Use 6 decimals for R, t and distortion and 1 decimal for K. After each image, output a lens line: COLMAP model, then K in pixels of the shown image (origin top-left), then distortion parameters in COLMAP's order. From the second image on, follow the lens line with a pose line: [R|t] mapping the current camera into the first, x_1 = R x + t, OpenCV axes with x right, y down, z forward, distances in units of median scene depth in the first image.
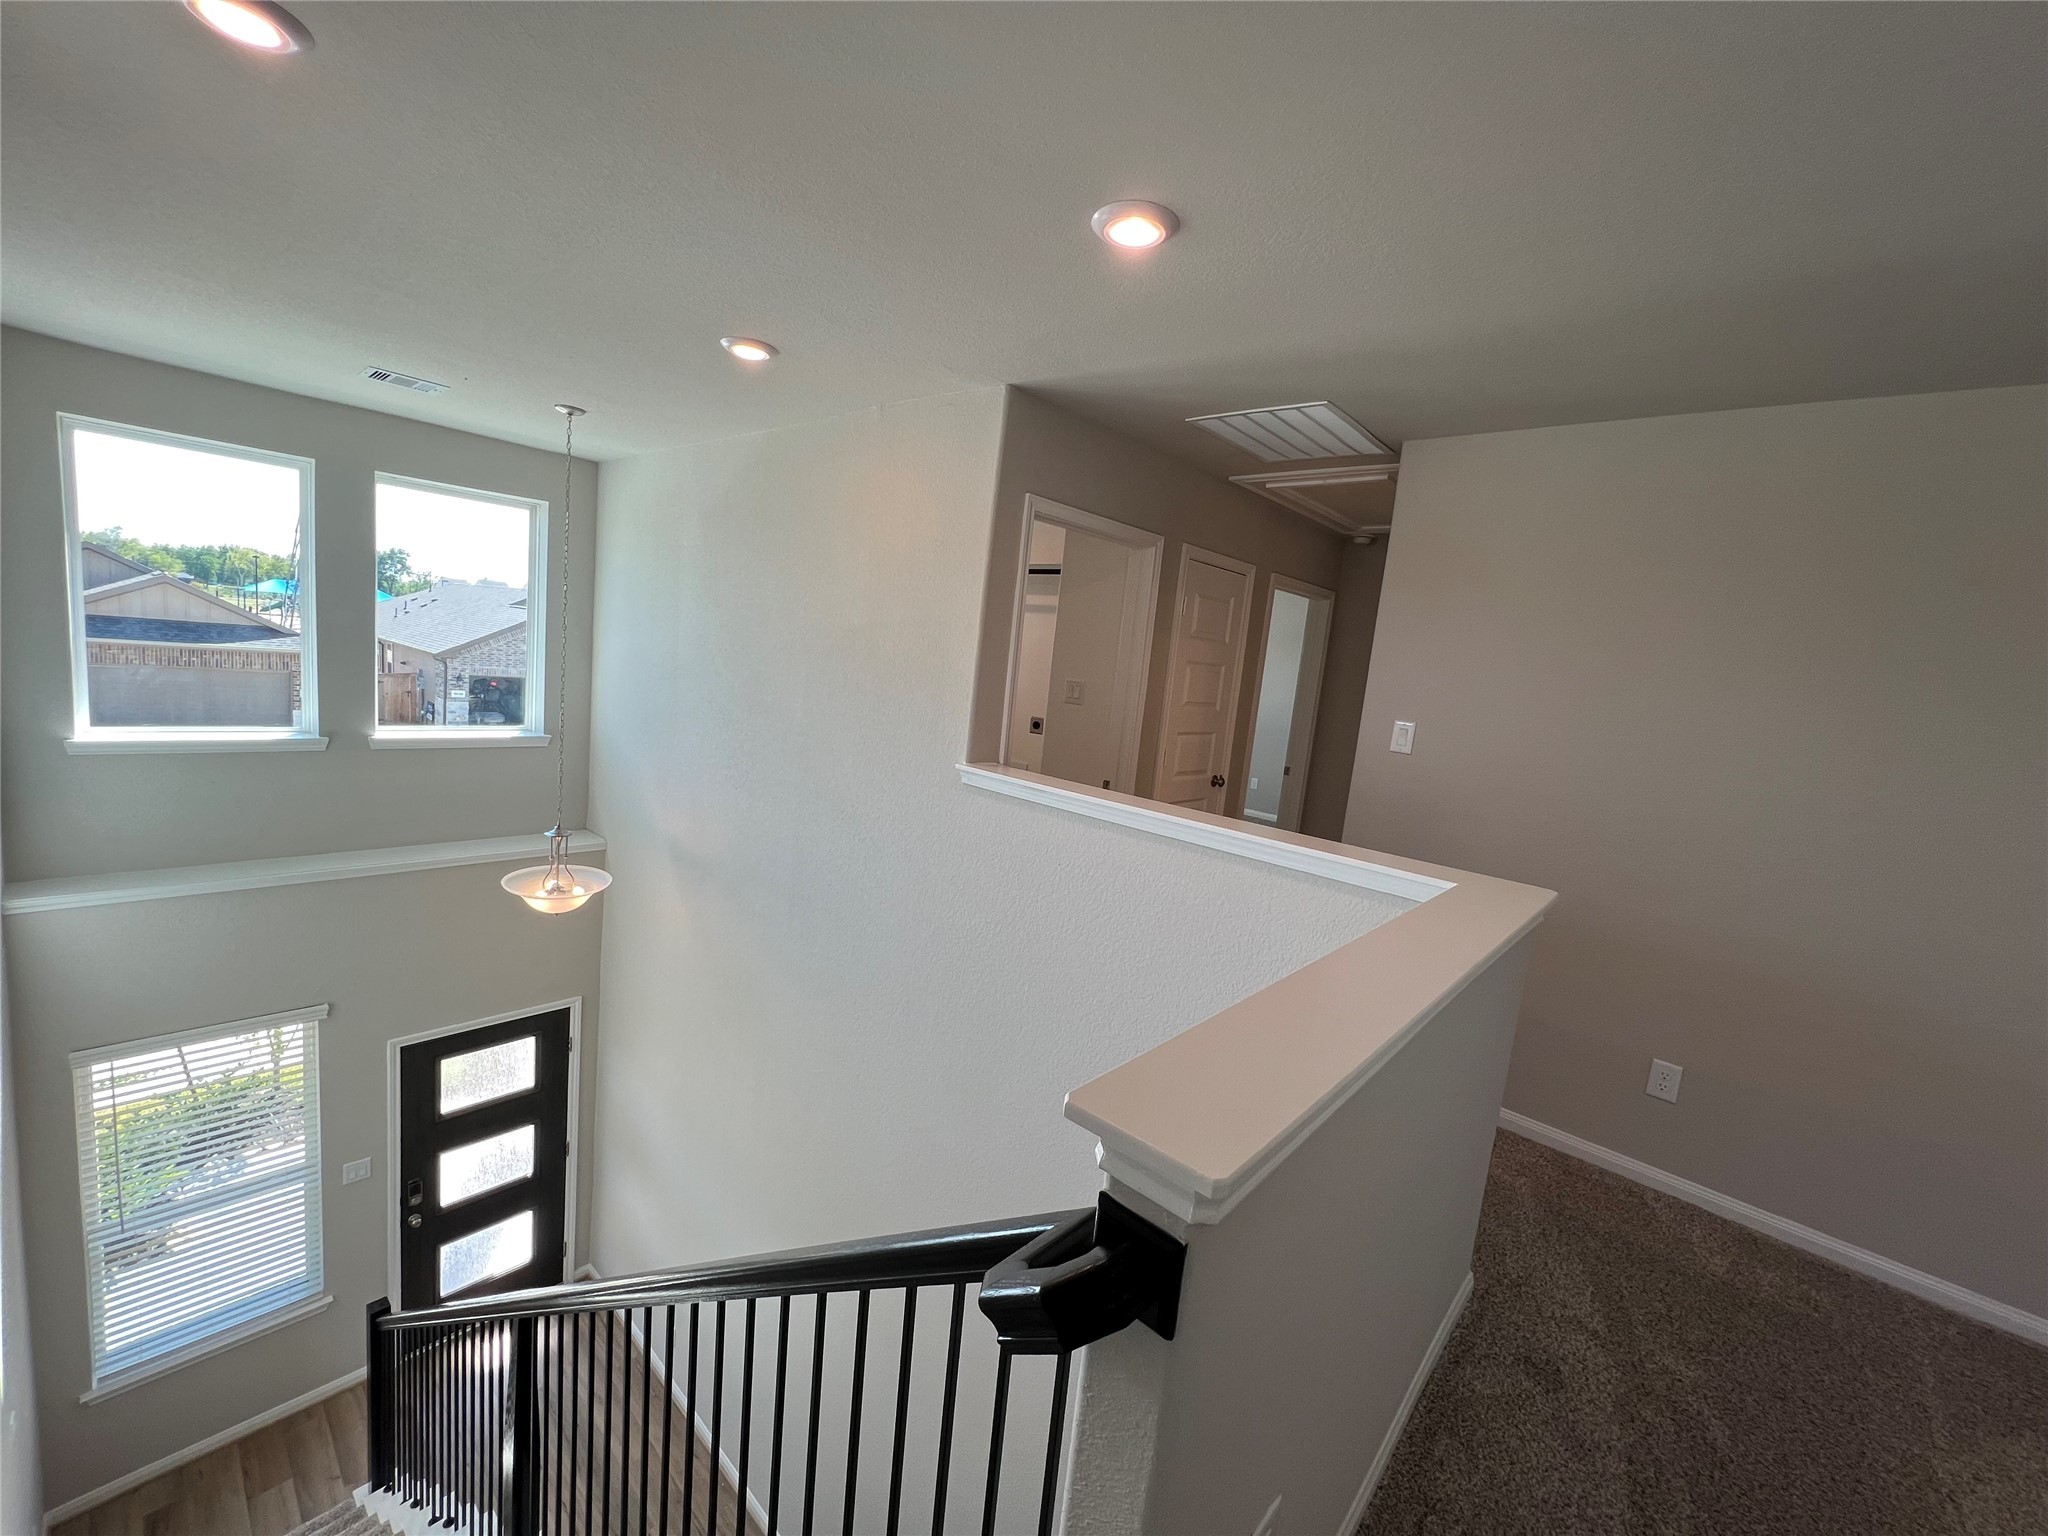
lens RADIAL K [[811.4, 0, 1021.6], [0, 811.4, 765.5], [0, 0, 1]] dist [-0.001100, -0.000986]
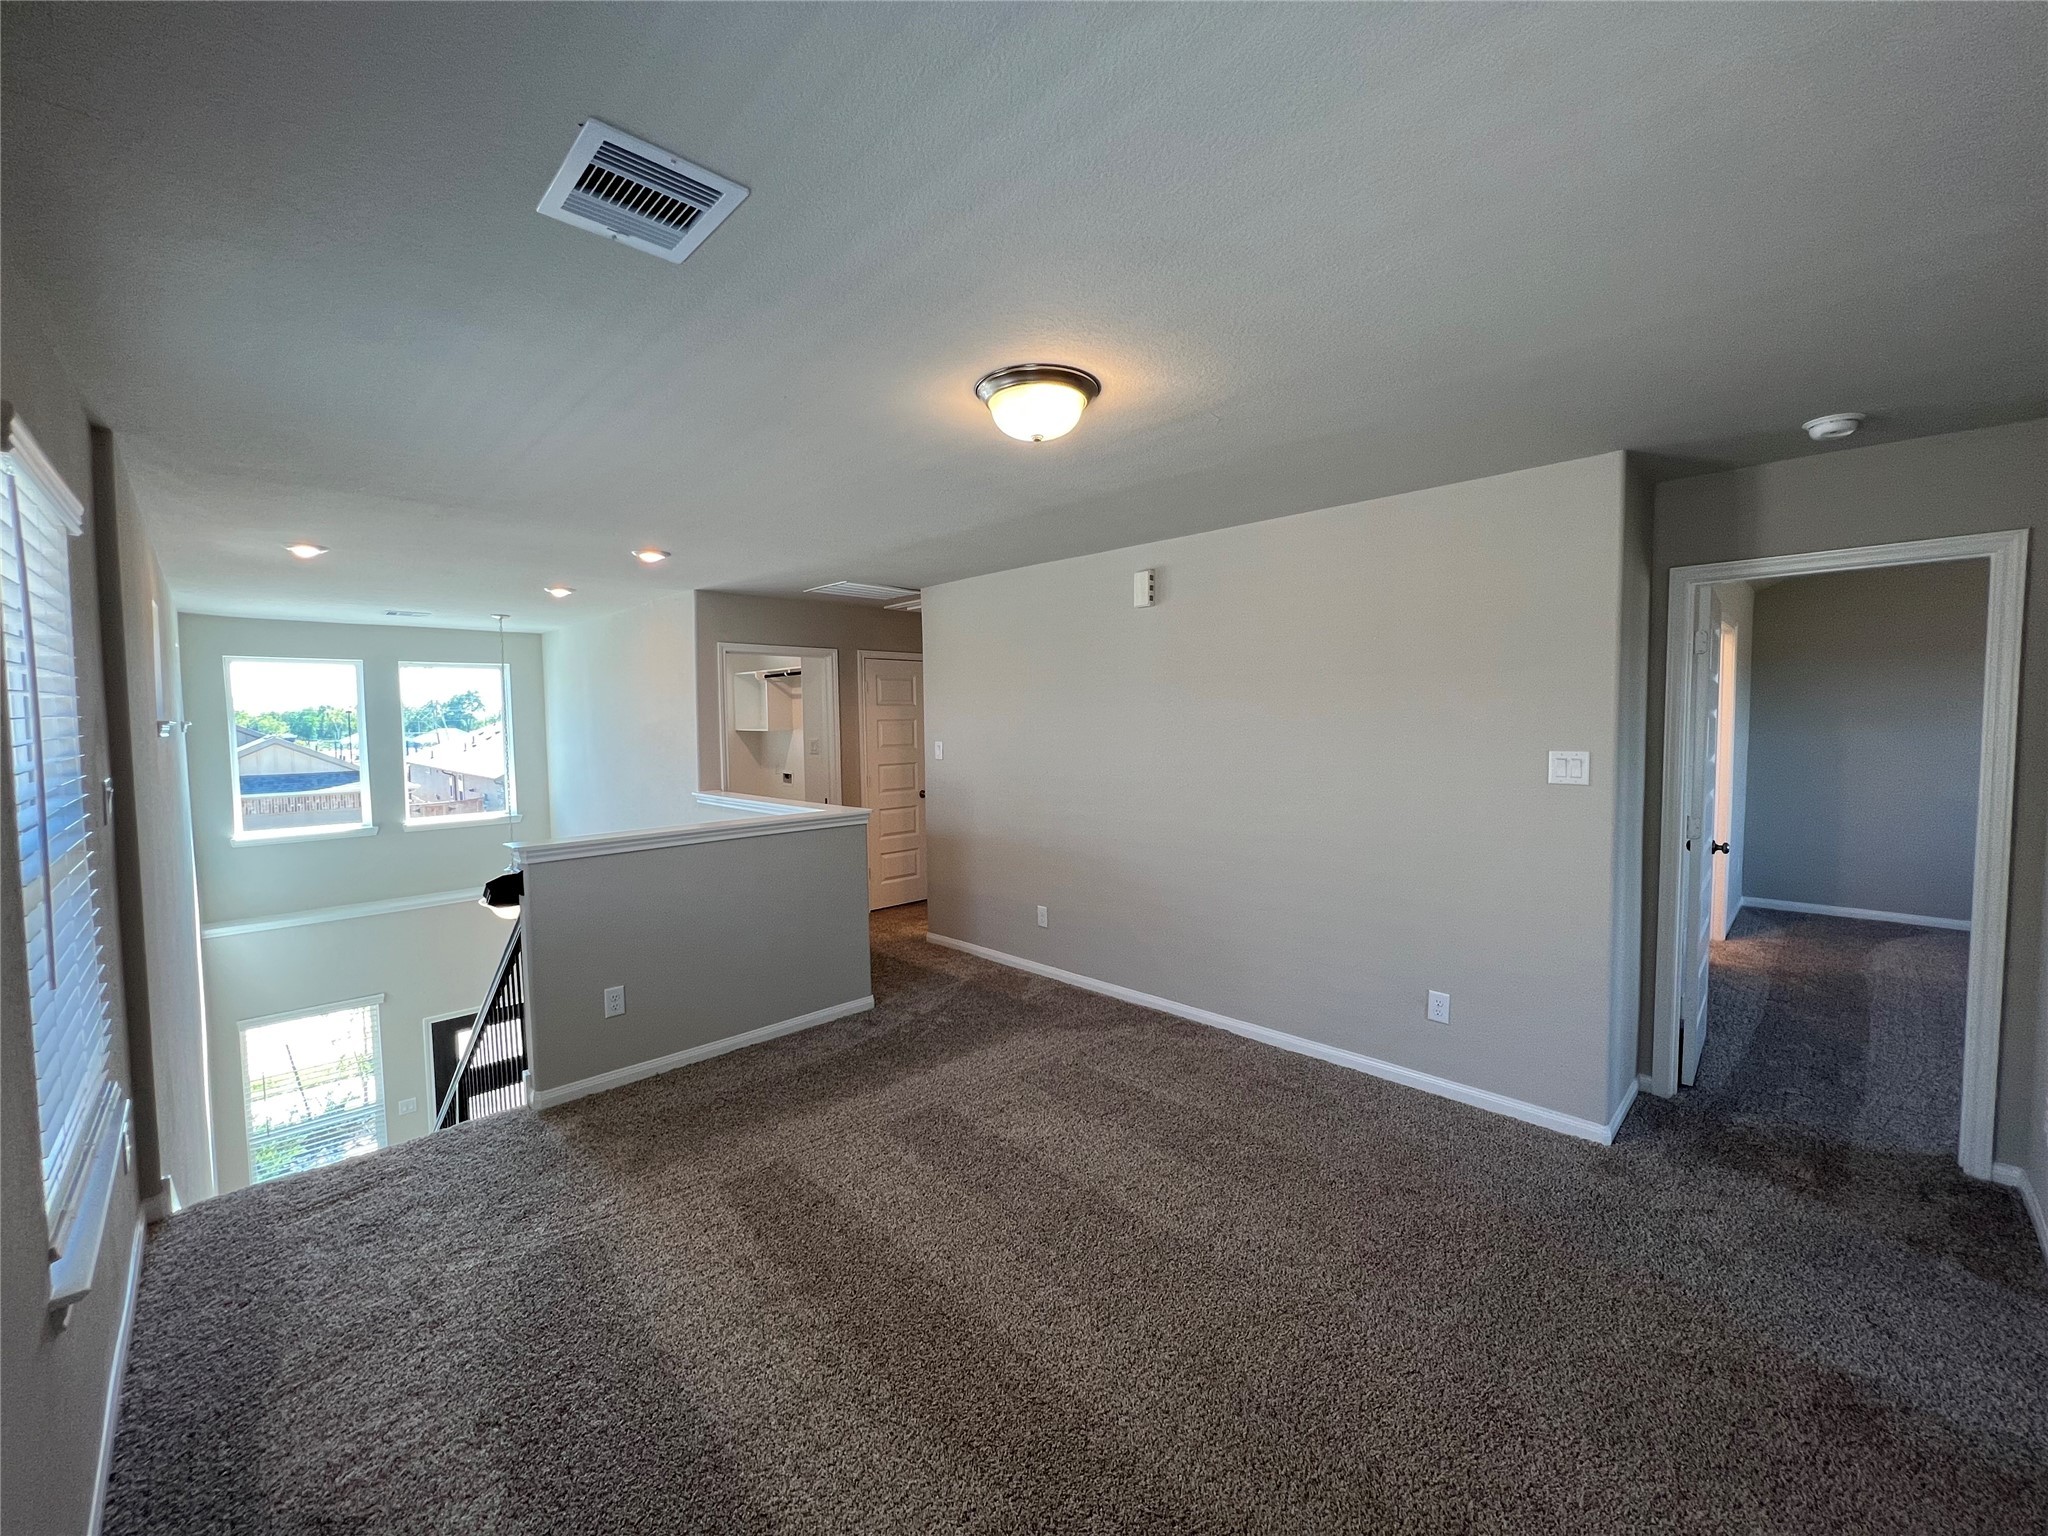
lens RADIAL K [[811.4, 0, 1026.9], [0, 811.4, 764.6], [0, 0, 1]] dist [-0.001100, -0.000986]
pose [[0.991865, -0.111880, -0.060716, 0.445575], [0.106541, 0.990667, -0.085021, 0.097238], [0.069662, 0.077861, 0.994527, -0.434486]]
